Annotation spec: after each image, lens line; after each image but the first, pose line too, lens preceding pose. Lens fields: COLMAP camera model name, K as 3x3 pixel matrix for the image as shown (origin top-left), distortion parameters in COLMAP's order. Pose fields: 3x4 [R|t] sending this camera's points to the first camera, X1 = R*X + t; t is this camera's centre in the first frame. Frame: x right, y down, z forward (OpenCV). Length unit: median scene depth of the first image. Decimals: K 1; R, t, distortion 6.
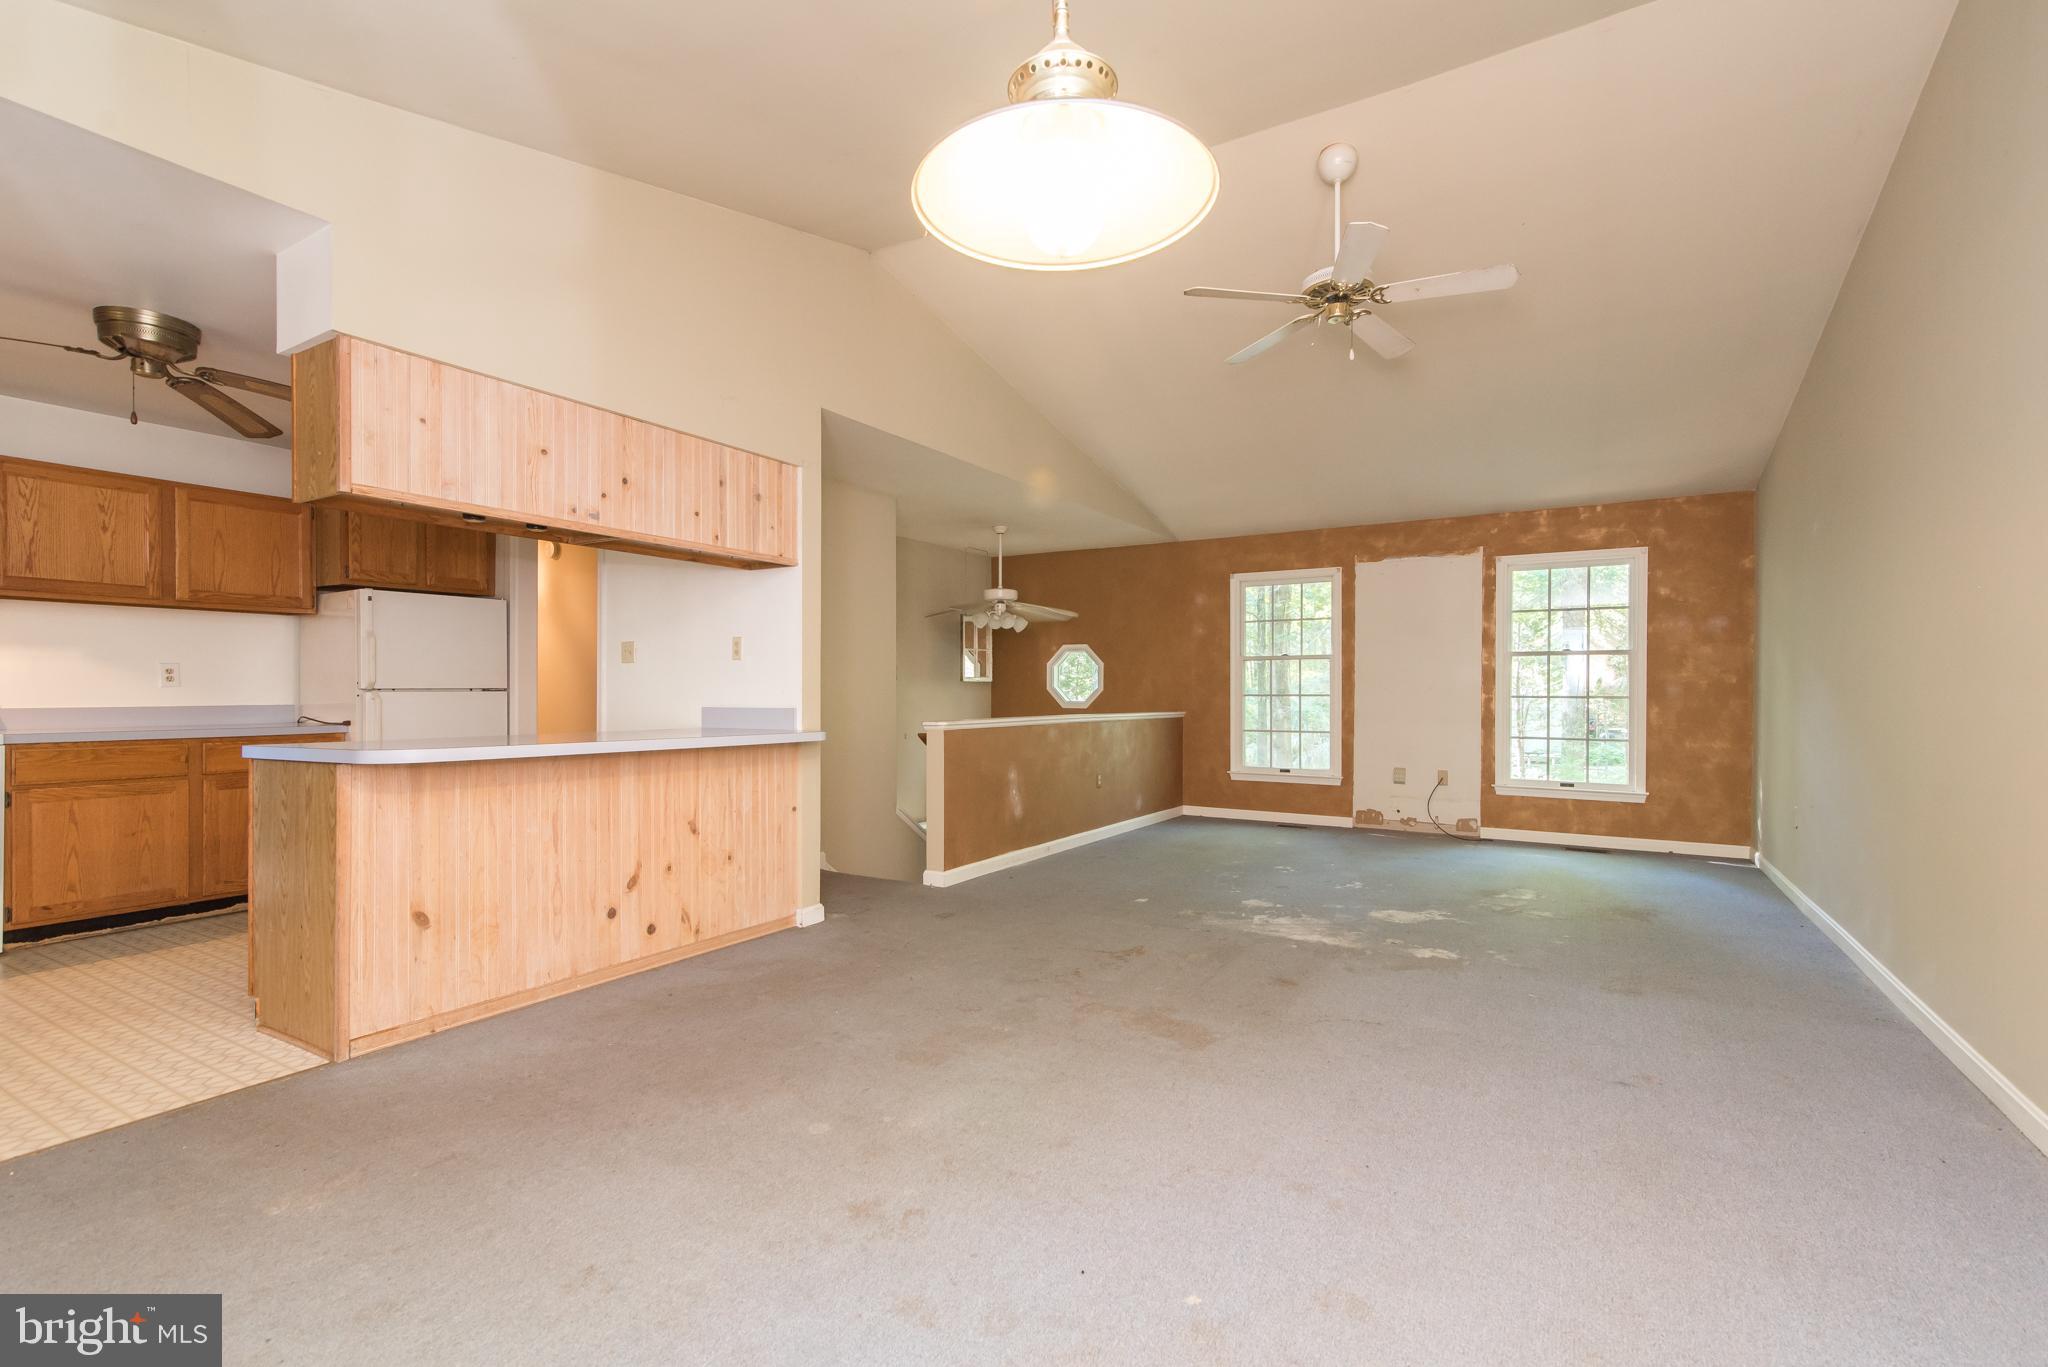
lens RADIAL K [[925.8, 0, 1025.3], [0, 925.8, 689.4], [0, 0, 1]] dist [-0.002441, -0.000196]
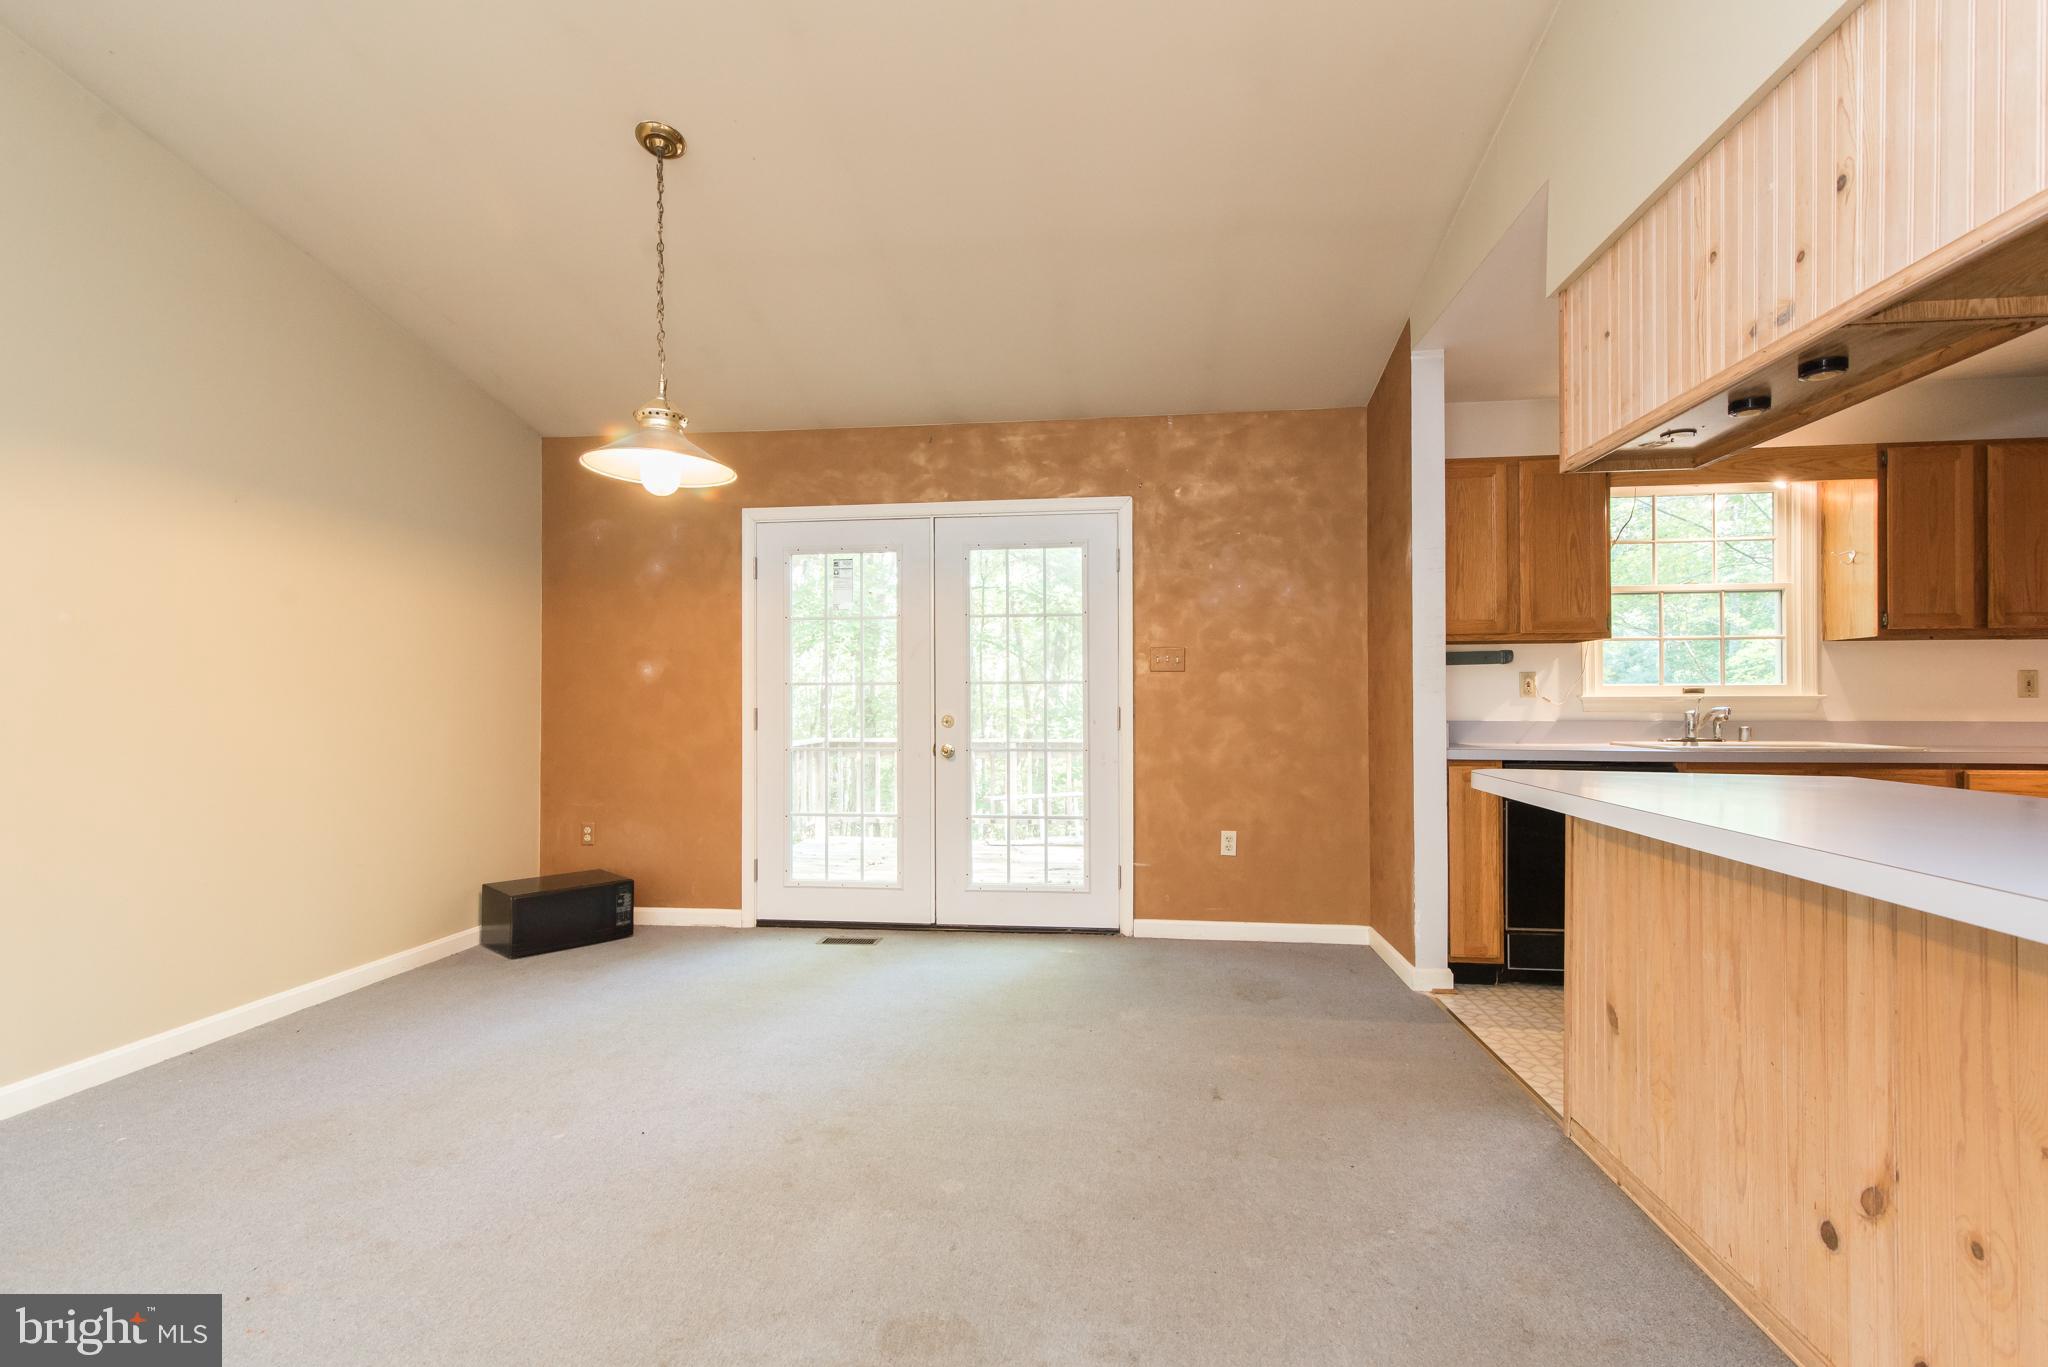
lens RADIAL K [[925.8, 0, 1028.5], [0, 925.8, 699.5], [0, 0, 1]] dist [-0.002441, -0.000196]
pose [[-0.910151, -0.005482, -0.414239, 0.059288], [-0.002909, 0.999972, -0.006841, 0.004246], [0.414265, -0.005021, -0.910142, 1.294155]]
